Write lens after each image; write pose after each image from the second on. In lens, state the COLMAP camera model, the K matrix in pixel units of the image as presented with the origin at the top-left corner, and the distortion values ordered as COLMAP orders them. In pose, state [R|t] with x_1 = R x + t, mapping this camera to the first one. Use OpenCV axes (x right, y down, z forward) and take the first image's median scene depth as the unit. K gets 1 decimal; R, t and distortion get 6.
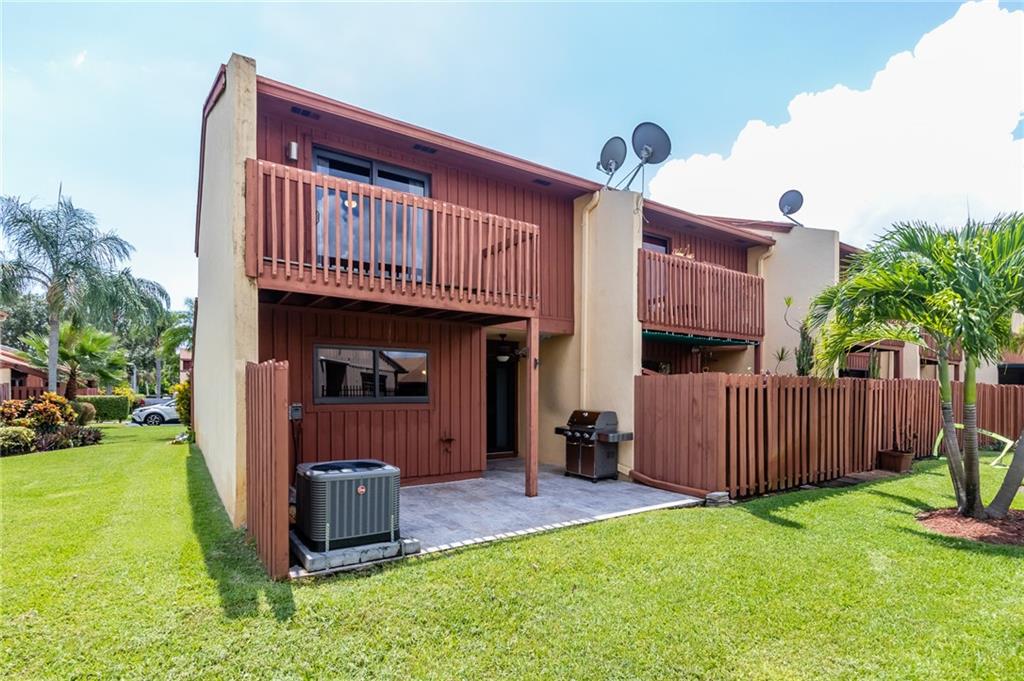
lens RADIAL K [[549.0, 0, 511.9], [0, 549.0, 403.8], [0, 0, 1]] dist [-0.003122, 0.000028]
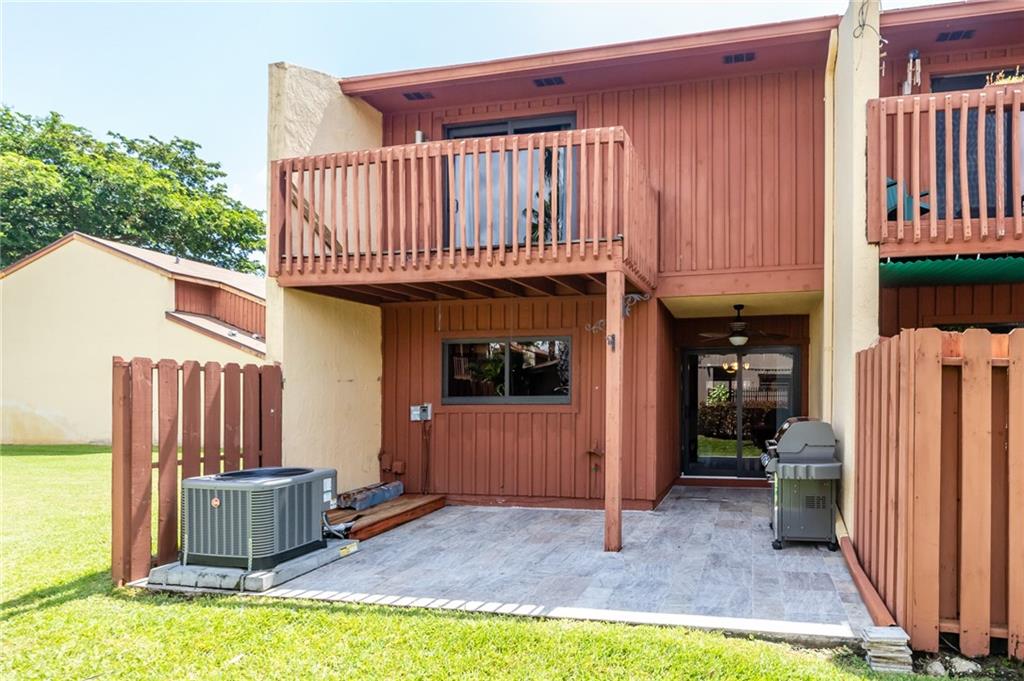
lens RADIAL K [[549.0, 0, 511.9], [0, 549.0, 403.8], [0, 0, 1]] dist [-0.003122, 0.000028]
pose [[0.689627, 0.002761, -0.724160, 0.511289], [-0.007623, 0.999965, -0.003448, 0.001496], [0.724125, 0.007898, 0.689624, 0.568576]]
